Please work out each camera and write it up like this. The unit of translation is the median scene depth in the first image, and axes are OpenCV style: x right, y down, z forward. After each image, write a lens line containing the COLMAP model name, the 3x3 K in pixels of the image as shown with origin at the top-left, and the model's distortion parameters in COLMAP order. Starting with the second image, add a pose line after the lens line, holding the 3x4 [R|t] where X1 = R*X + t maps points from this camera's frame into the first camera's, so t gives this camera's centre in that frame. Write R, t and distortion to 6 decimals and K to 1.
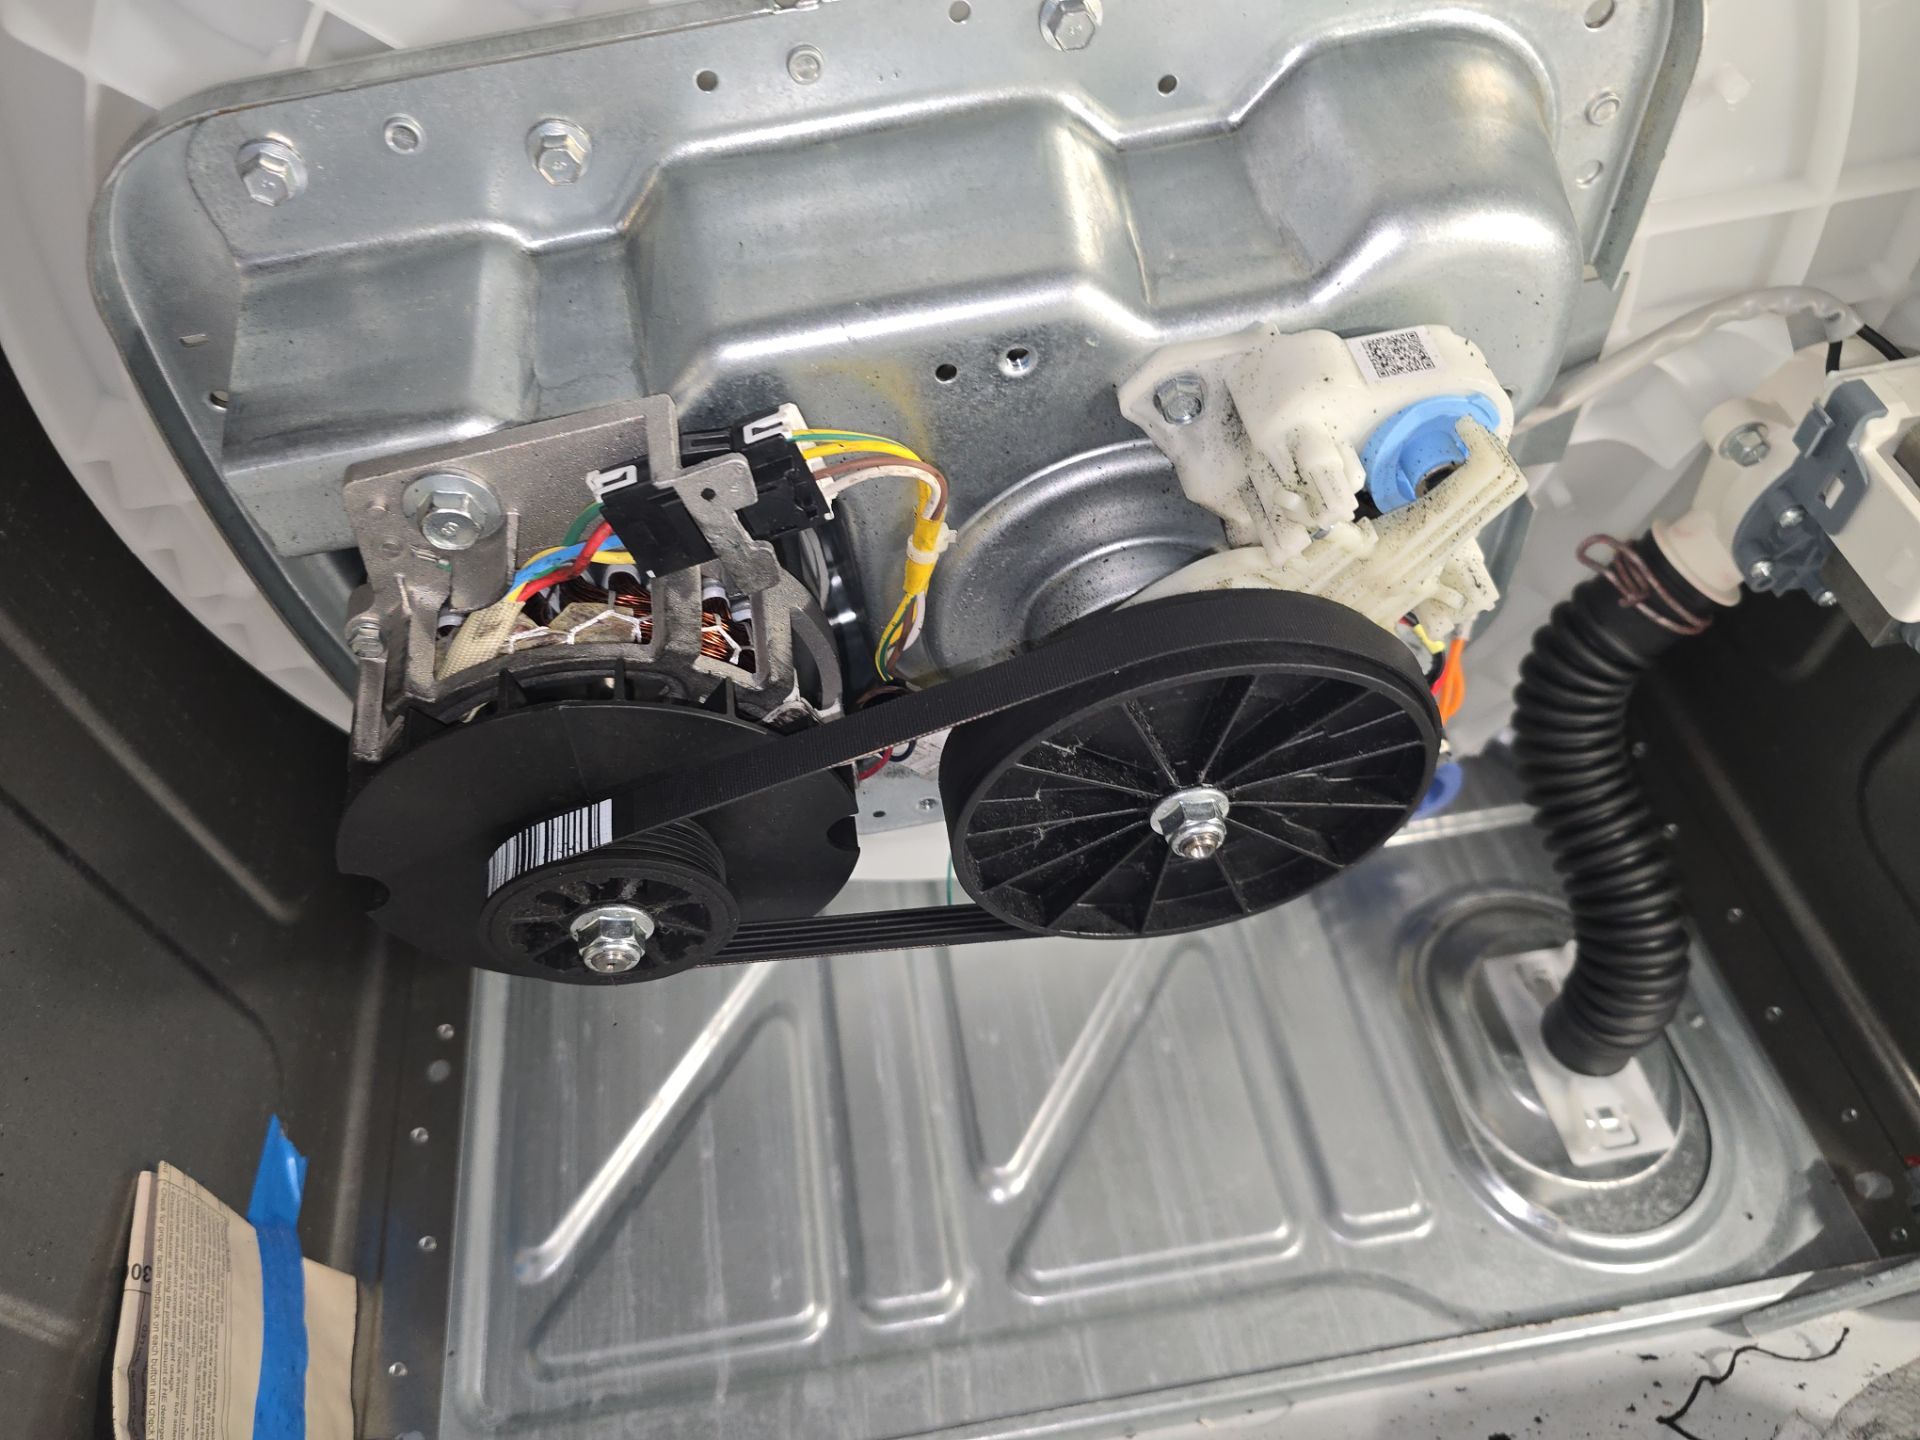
lens RADIAL K [[1335.5, 0, 954.9], [0, 1335.5, 734.1], [0, 0, 1]] dist [0.028535, -0.048002]
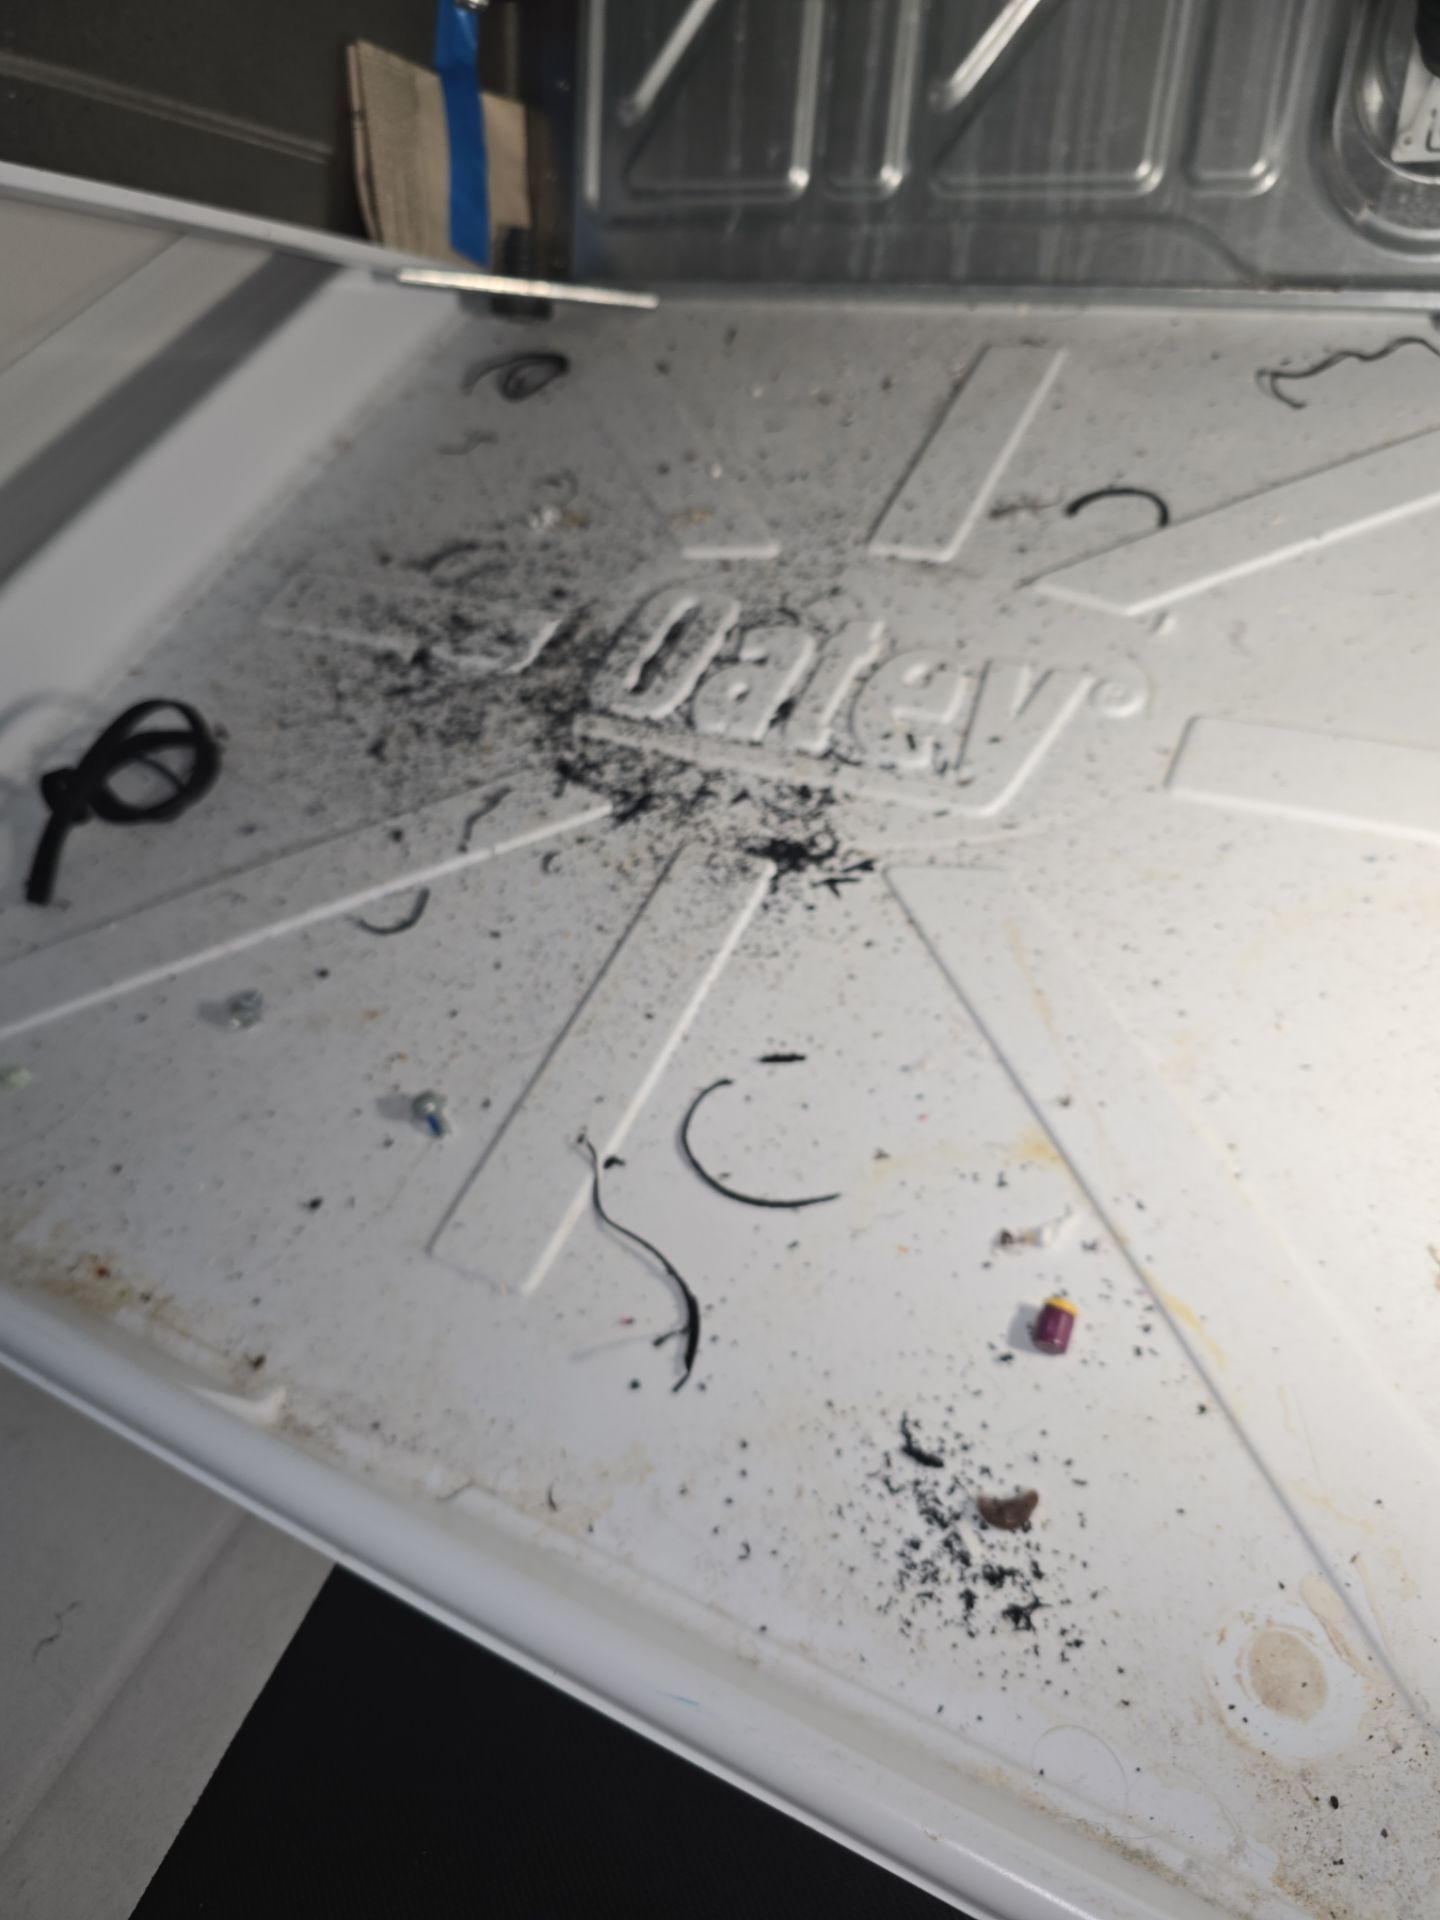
lens RADIAL K [[1335.5, 0, 710.2], [0, 1335.5, 929.6], [0, 0, 1]] dist [0.028535, -0.048002]
pose [[0.884245, 0.340519, -0.319621, 0.559817], [0.095597, 0.537917, 0.837560, -0.349662], [0.457135, -0.771163, 0.443097, -0.287961]]
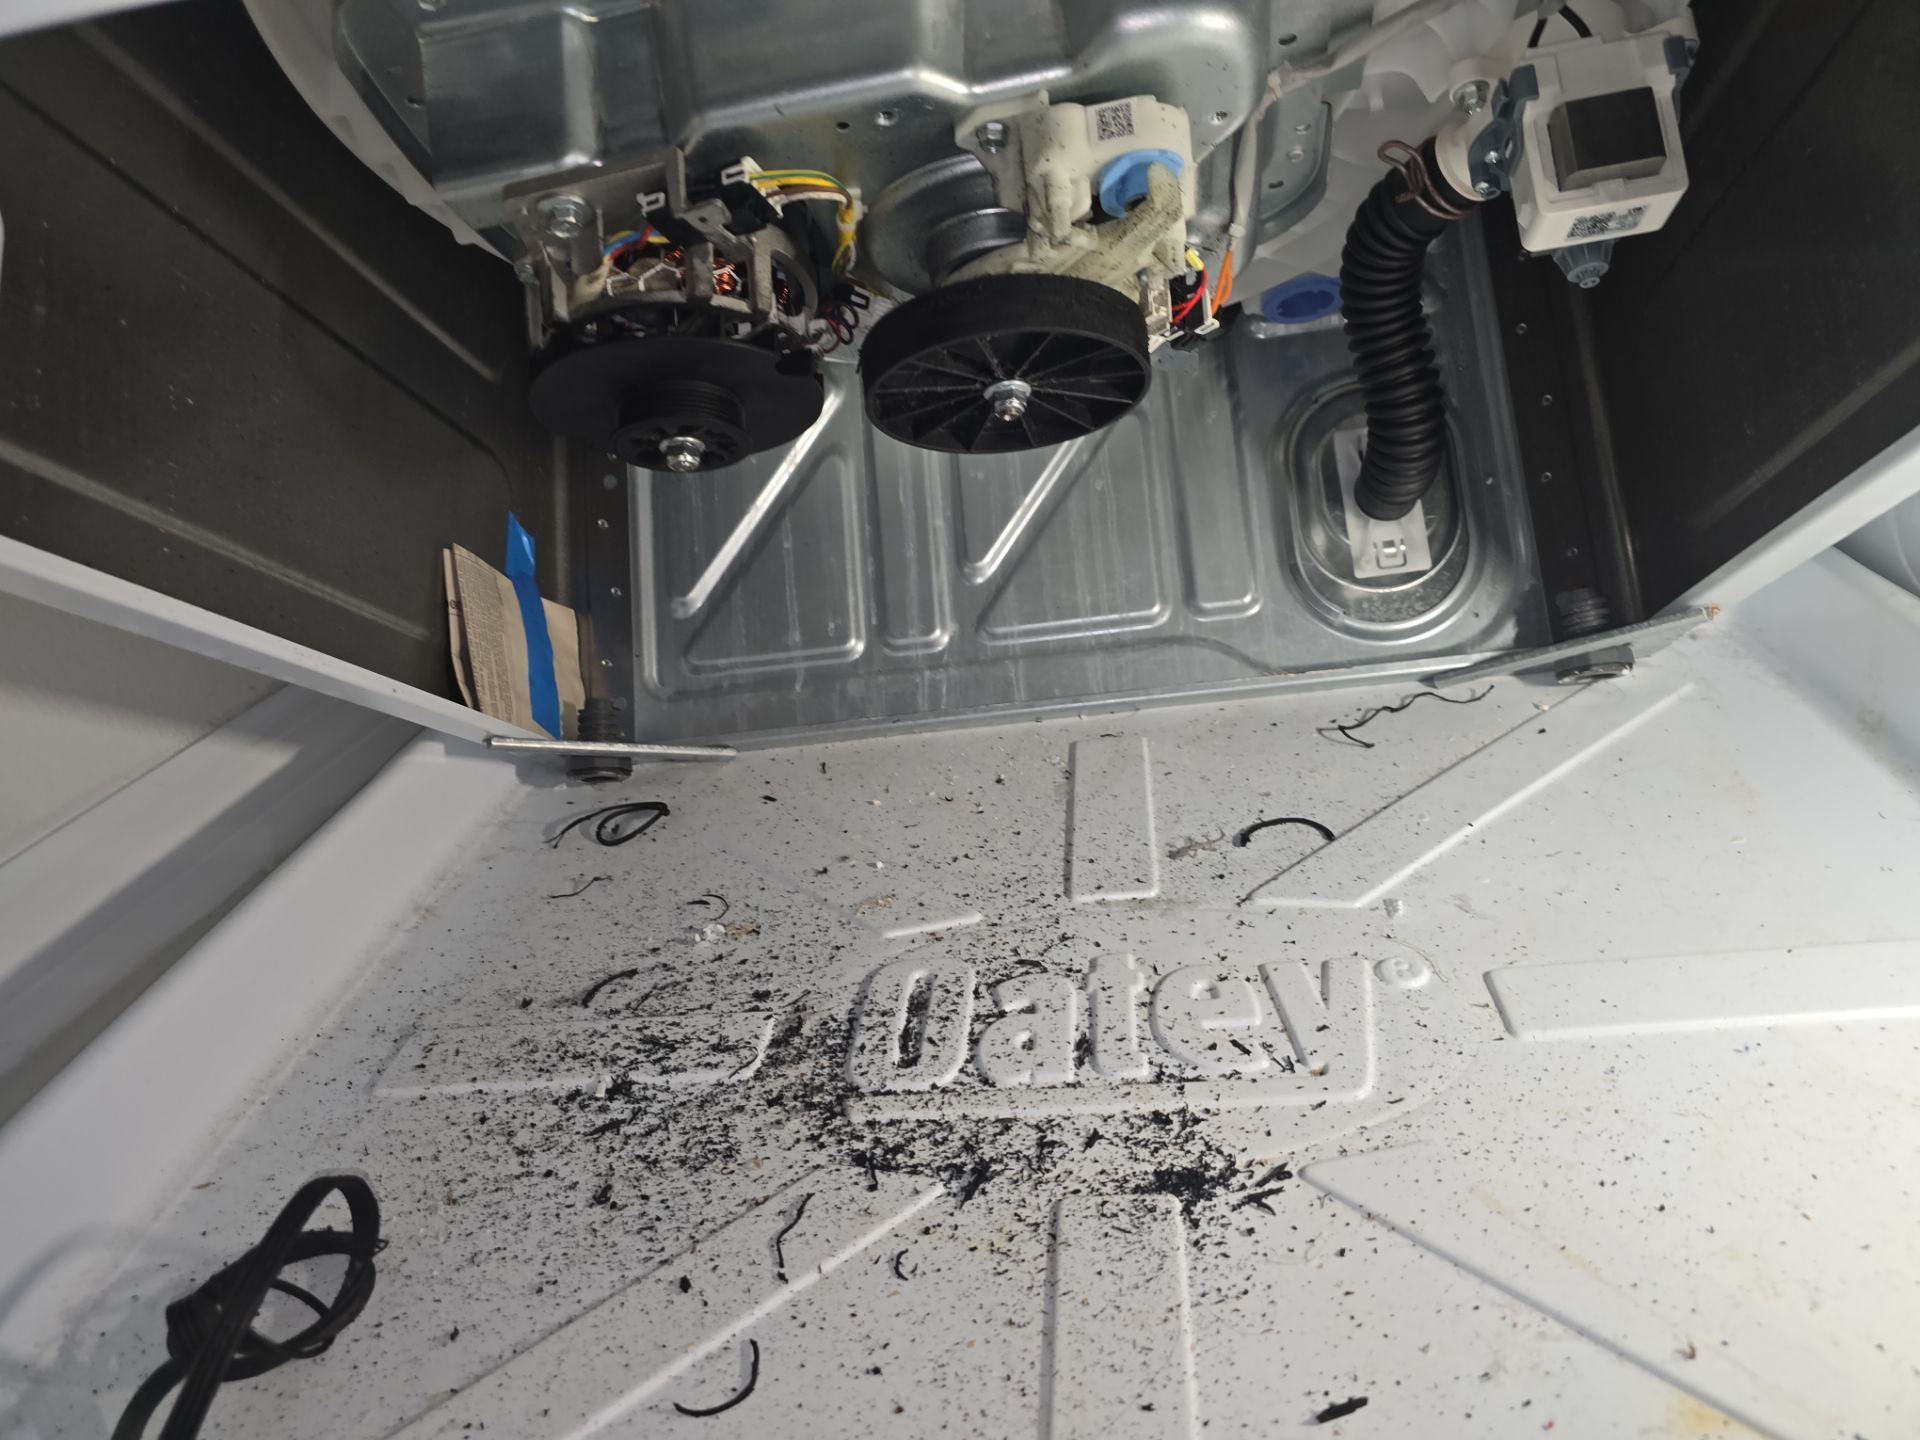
lens RADIAL K [[1298.7, 0, 953.5], [0, 1298.7, 723.1], [0, 0, 1]] dist [0.091576, -0.111965]
pose [[0.992248, 0.056883, -0.110494, 0.198890], [-0.000375, 0.890466, 0.455049, -0.202235], [0.124276, -0.451480, 0.883585, -0.423318]]
